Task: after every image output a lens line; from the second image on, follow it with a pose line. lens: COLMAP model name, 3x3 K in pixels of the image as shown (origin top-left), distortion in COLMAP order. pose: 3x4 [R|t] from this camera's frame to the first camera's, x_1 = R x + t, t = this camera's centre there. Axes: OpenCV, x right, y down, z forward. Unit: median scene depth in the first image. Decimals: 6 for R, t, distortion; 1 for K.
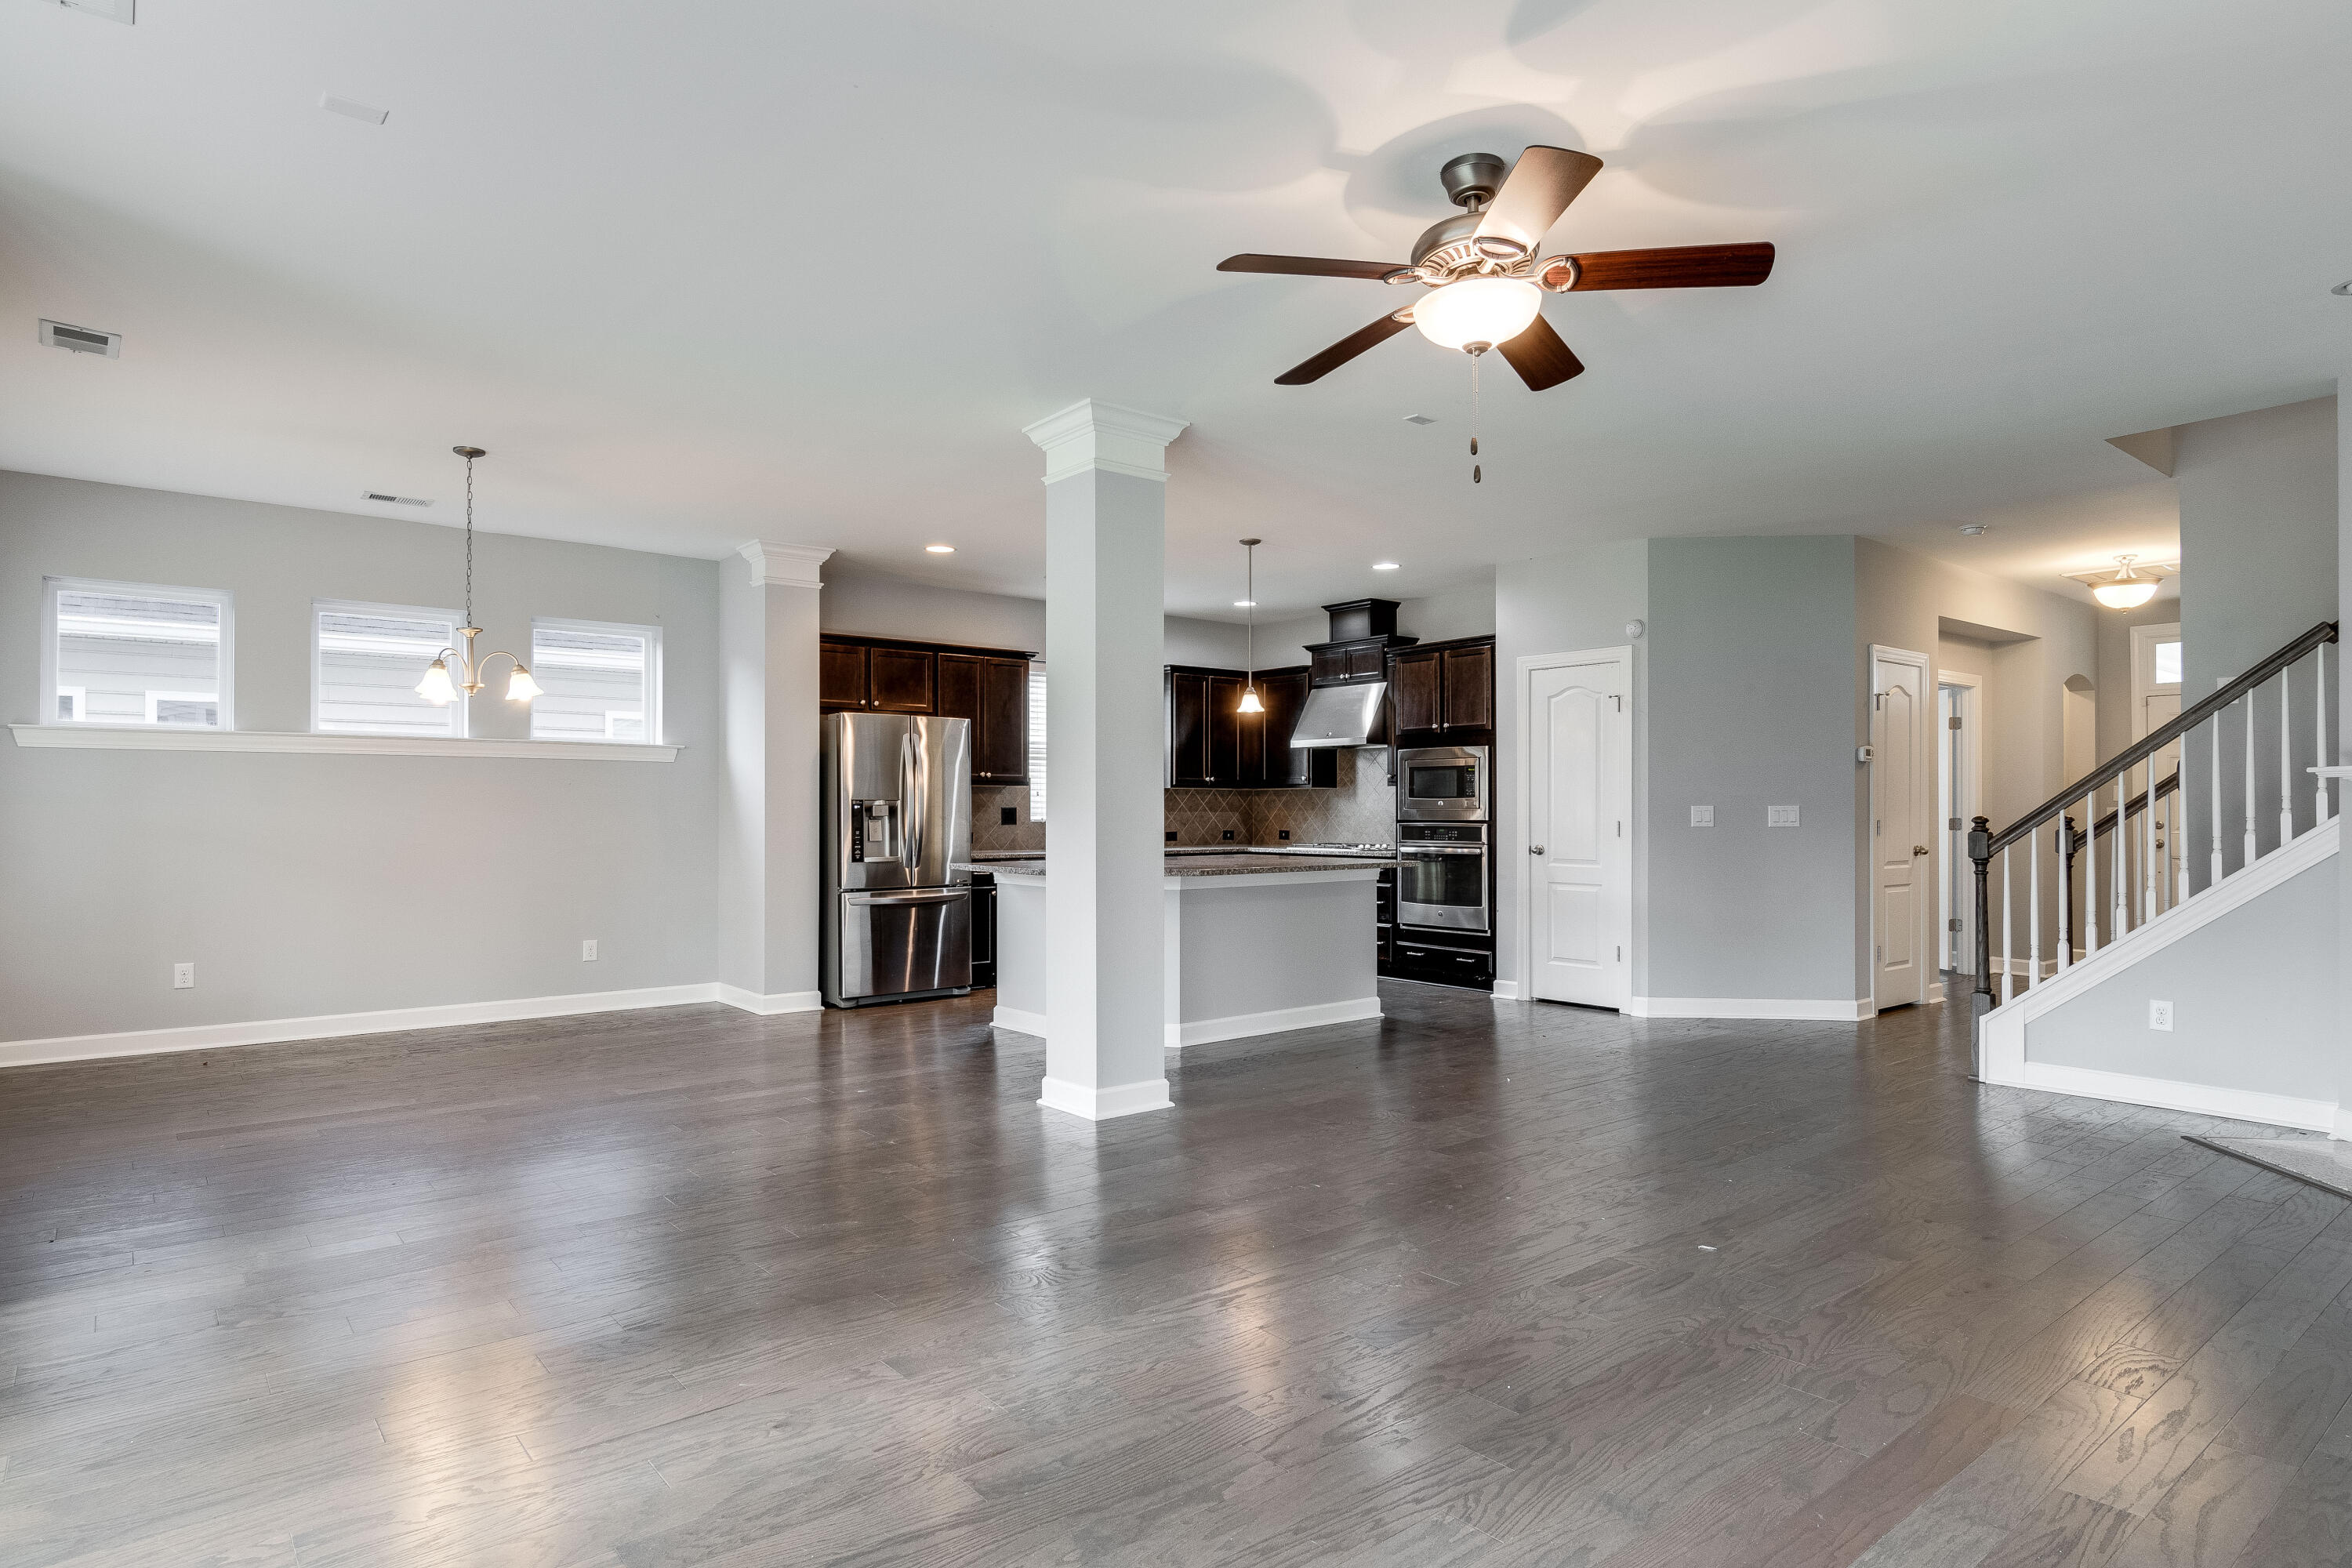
lens RADIAL K [[1295.4, 0, 1158.1], [0, 1295.4, 796.3], [0, 0, 1]] dist [0.001330, 0.000743]
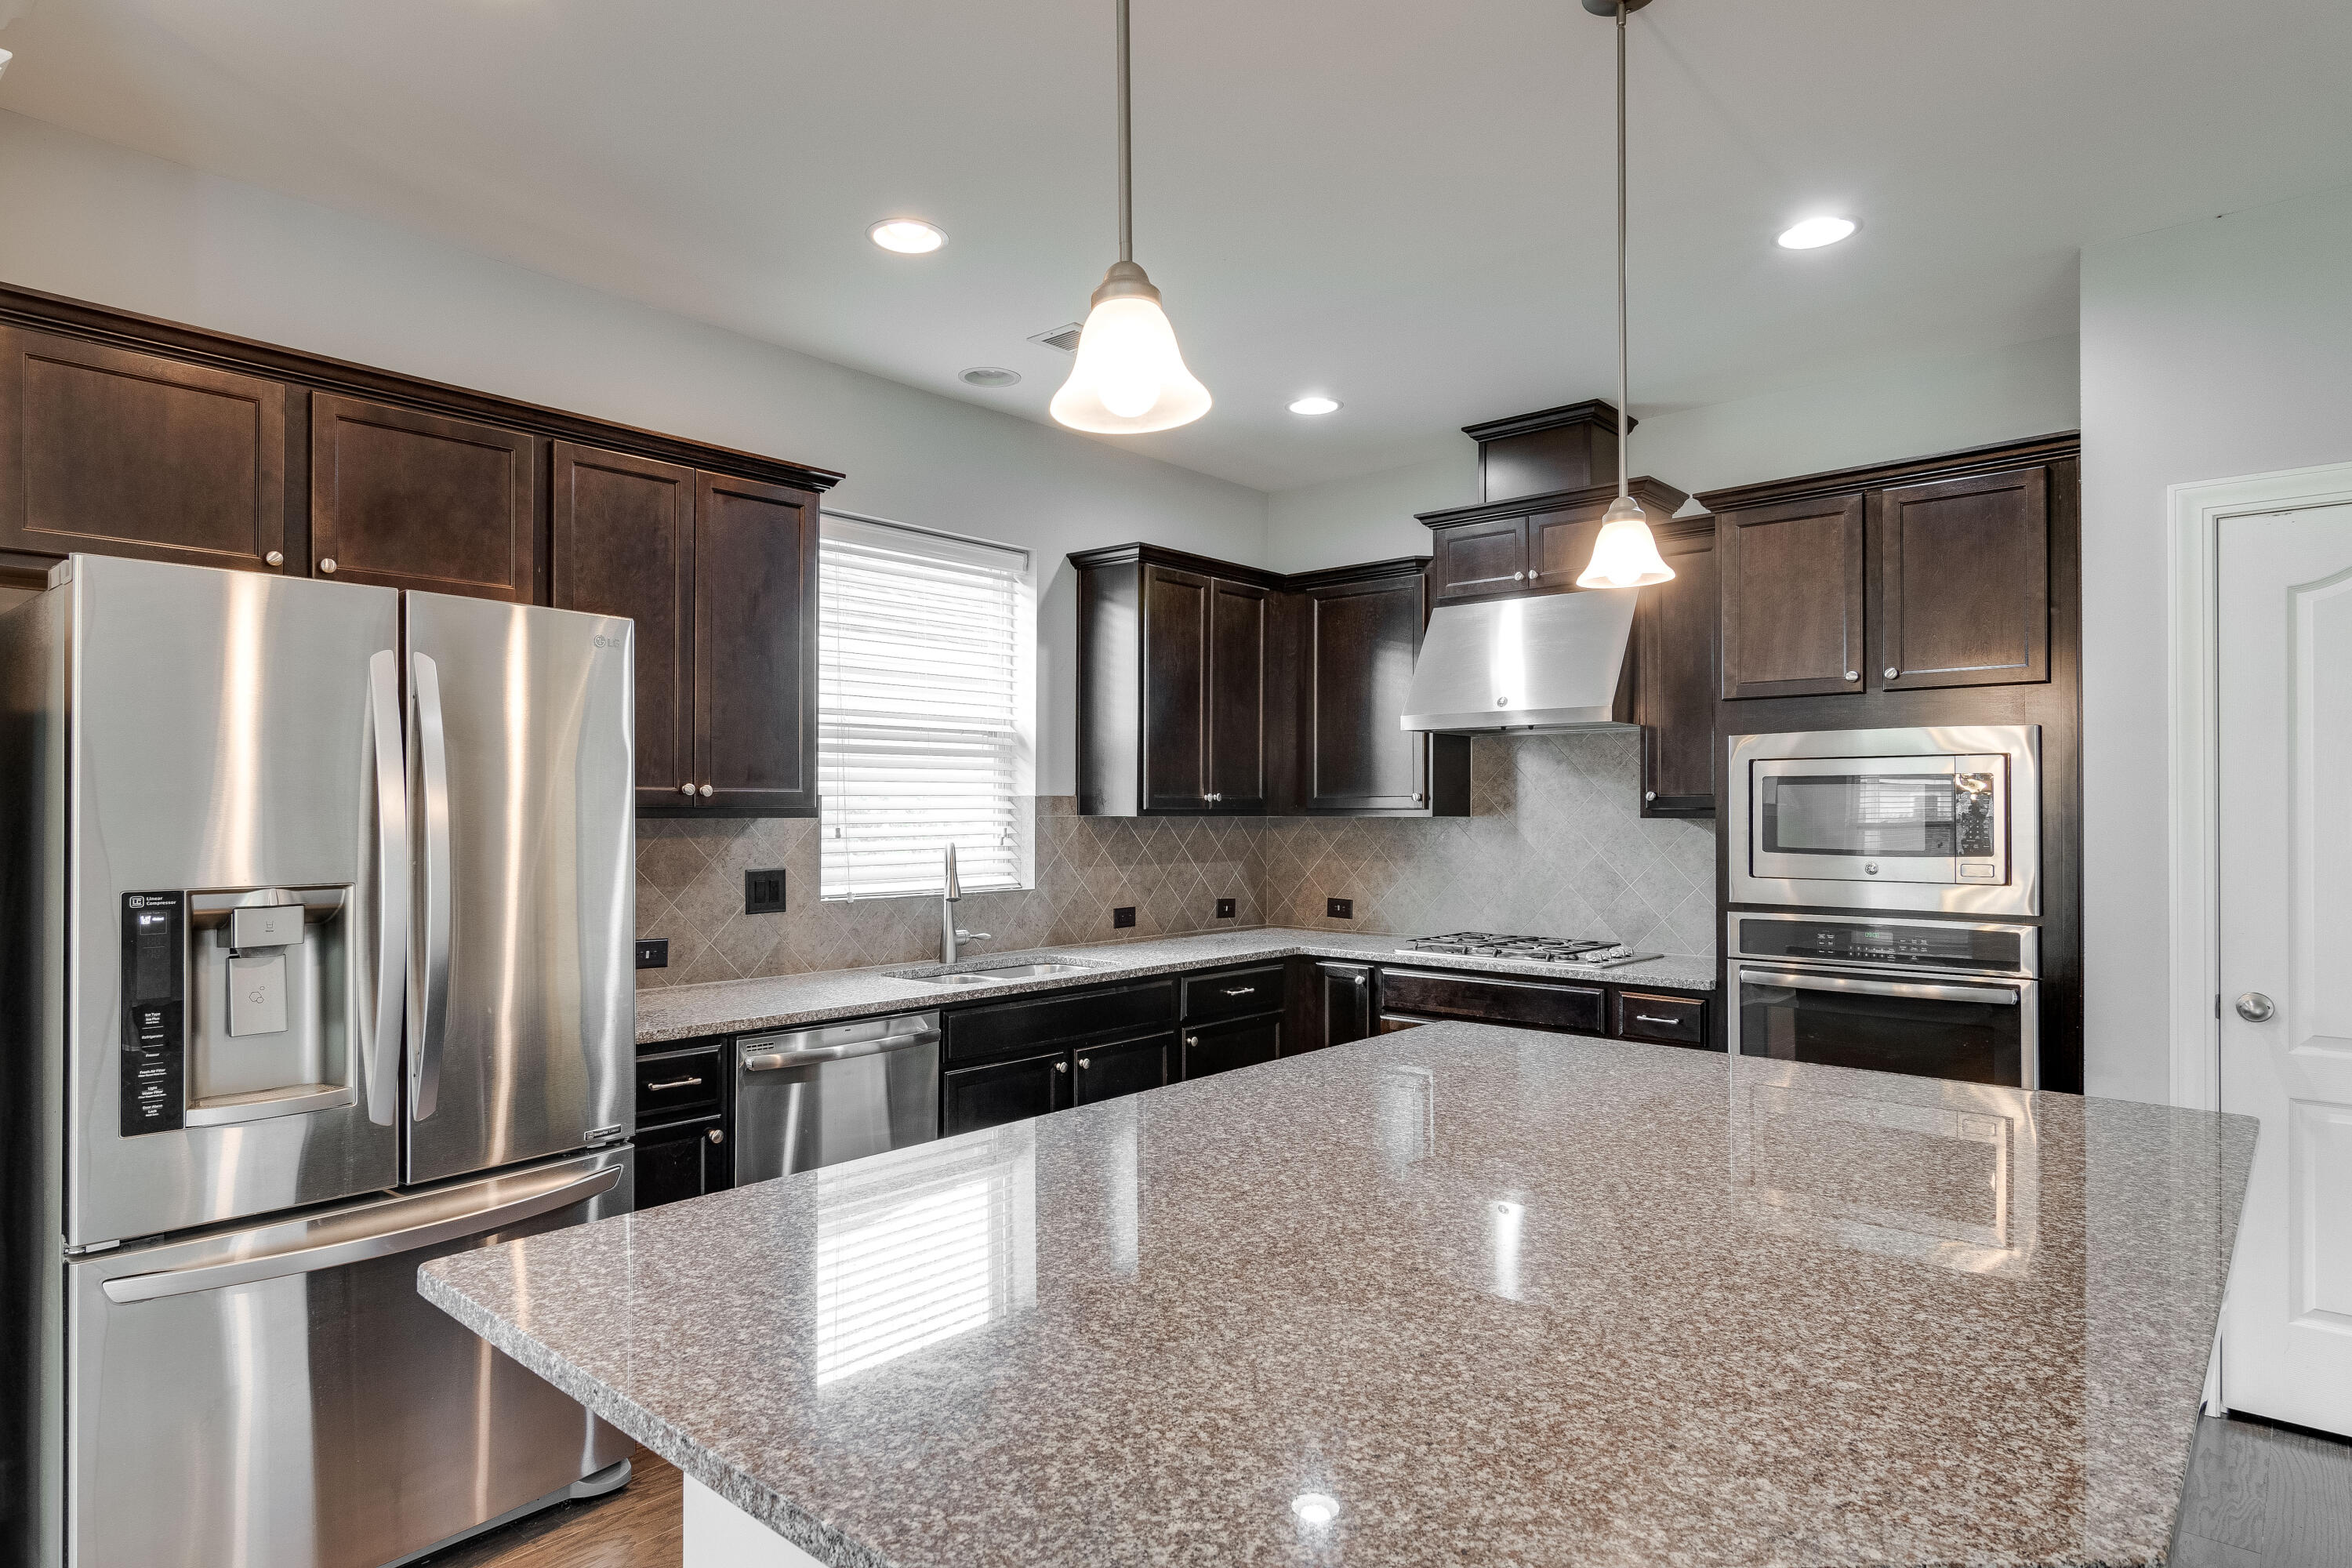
lens RADIAL K [[1295.4, 0, 1109.0], [0, 1295.4, 793.7], [0, 0, 1]] dist [0.001330, 0.000743]
pose [[0.991515, 0.005280, 0.129884, -0.074167], [-0.004959, 0.999984, -0.002795, -0.016669], [-0.129896, 0.002127, 0.991525, 0.701850]]
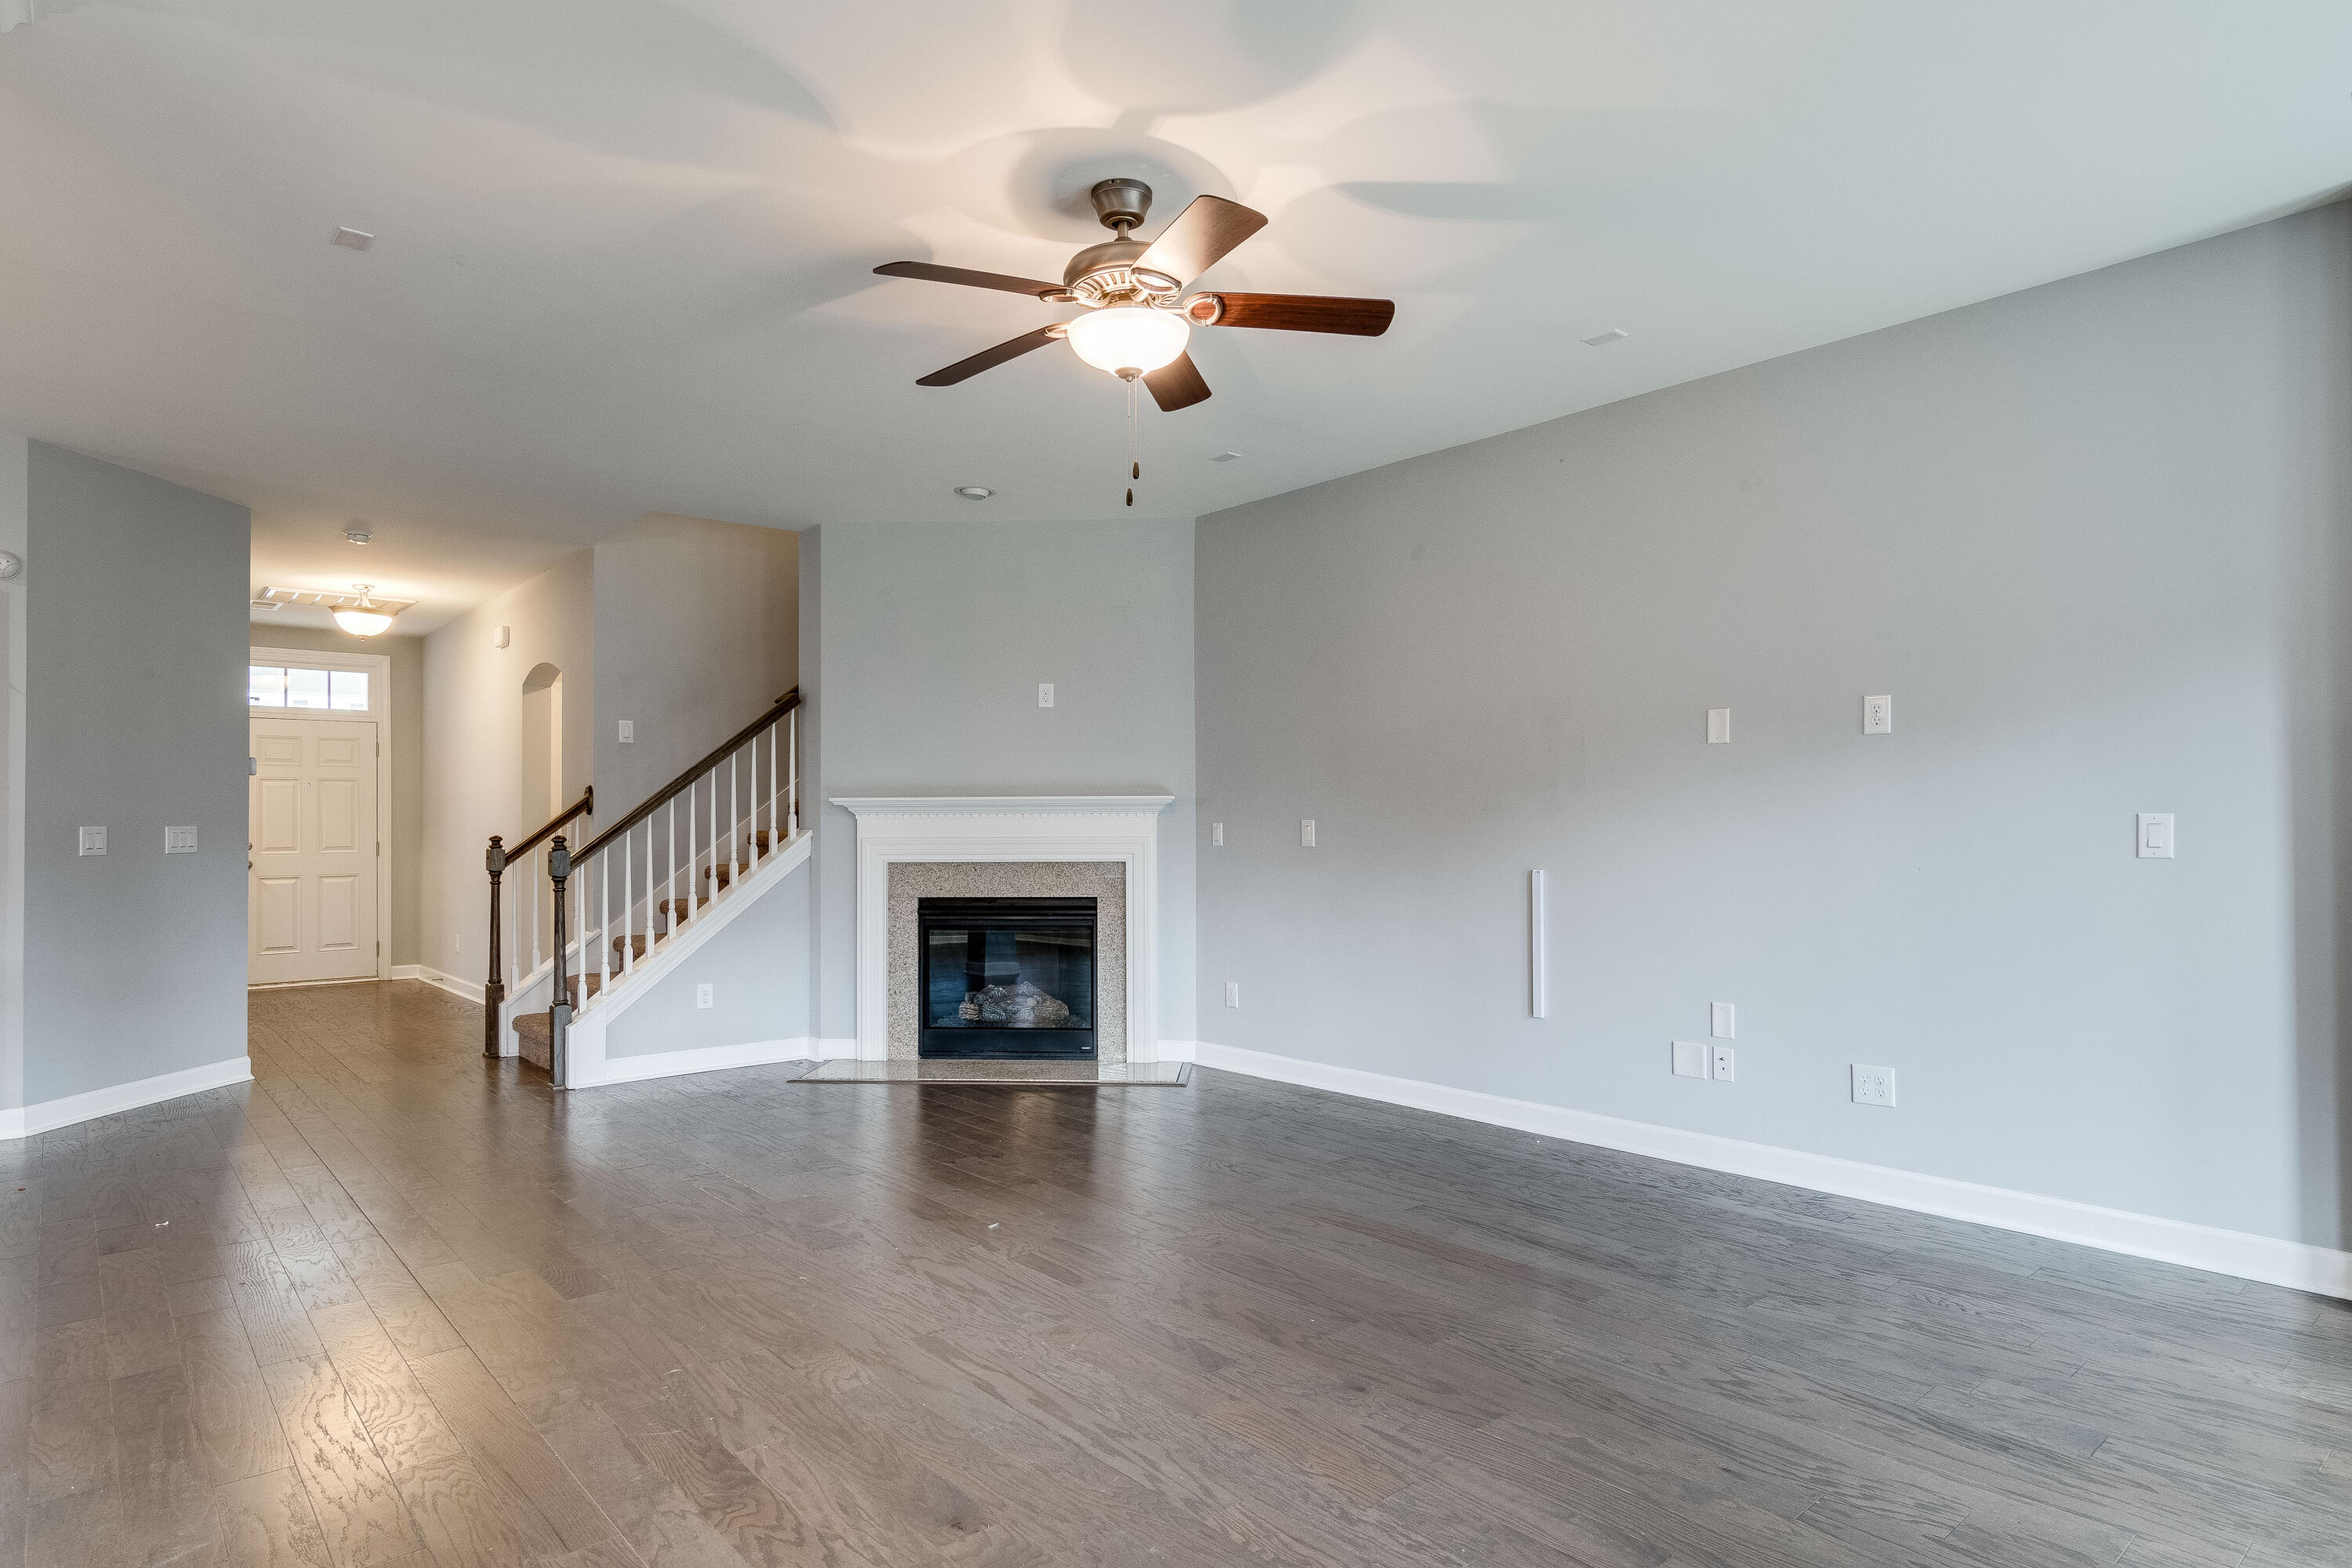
lens RADIAL K [[1295.4, 0, 1151.9], [0, 1295.4, 799.4], [0, 0, 1]] dist [0.001330, 0.000743]
pose [[-0.020457, 0.021115, 0.999568, -0.311454], [-0.004309, 0.999766, -0.021207, 0.004733], [-0.999781, -0.004741, -0.020361, 0.405814]]
